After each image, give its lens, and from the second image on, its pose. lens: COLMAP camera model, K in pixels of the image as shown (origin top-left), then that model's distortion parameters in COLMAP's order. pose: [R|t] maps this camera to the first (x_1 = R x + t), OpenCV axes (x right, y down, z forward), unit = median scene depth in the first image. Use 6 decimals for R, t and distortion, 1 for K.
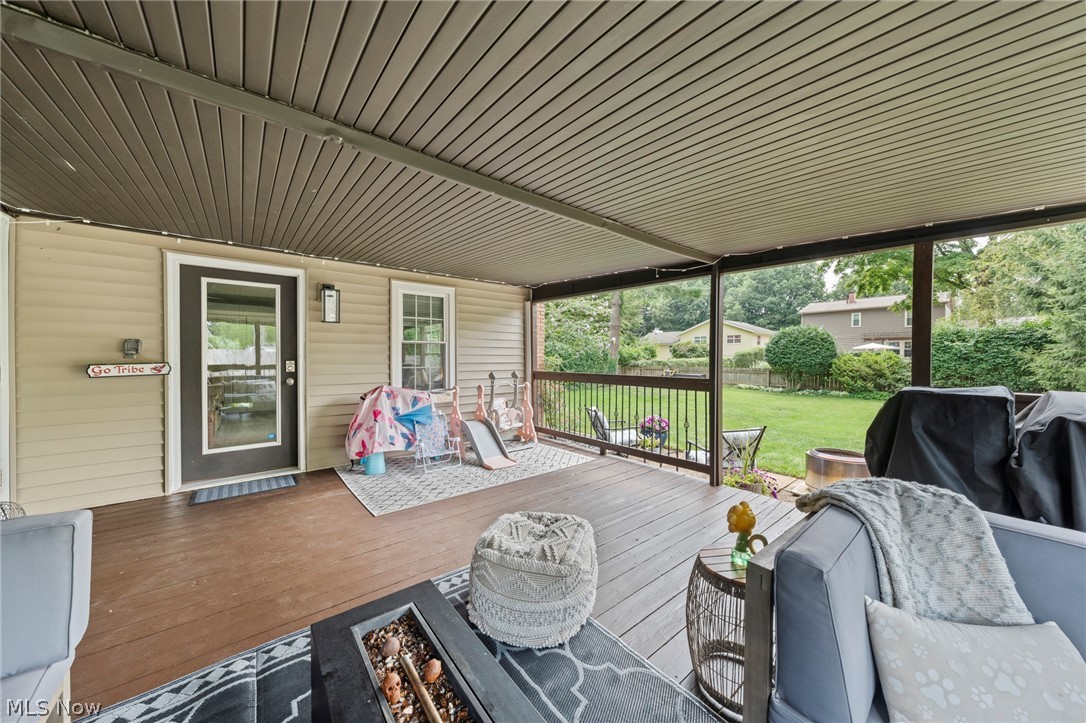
lens RADIAL K [[369.3, 0, 543.0], [0, 369.3, 361.5], [0, 0, 1]] dist [-0.000003, -0.000013]
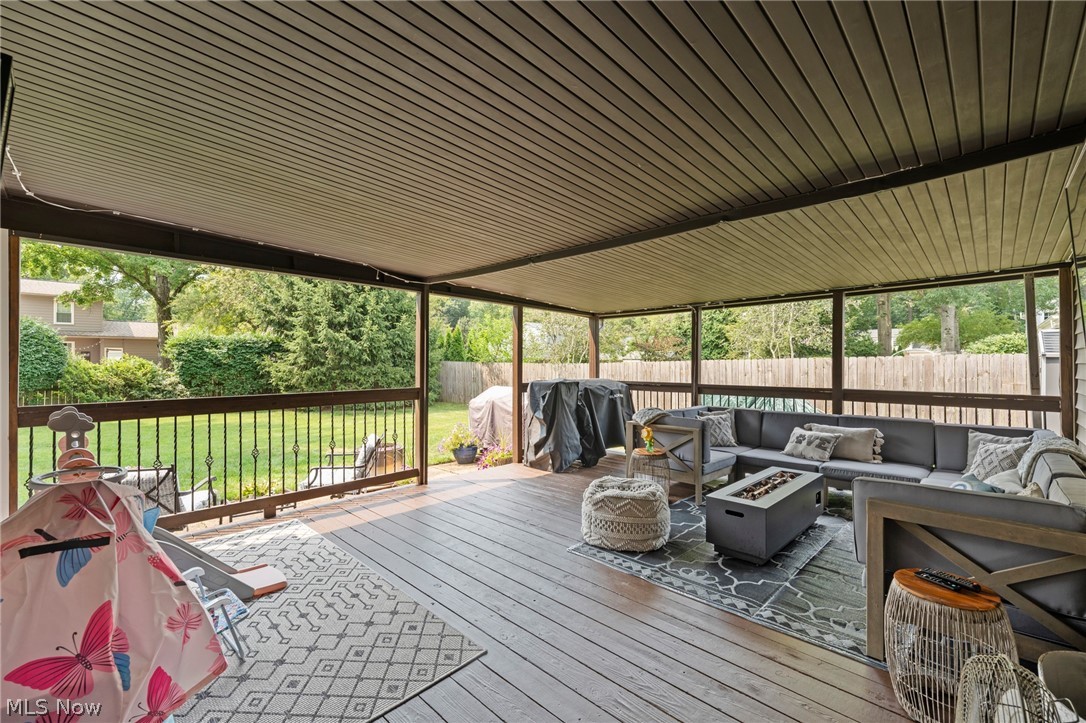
lens RADIAL K [[481.1, 0, 543.0], [0, 481.1, 361.5], [0, 0, 1]] dist [-0.000071, -0.000028]
pose [[-0.126230, -0.001082, 0.992000, -0.785453], [0.013812, 0.999901, 0.002848, -0.022187], [-0.991905, 0.014061, -0.126202, 0.649771]]
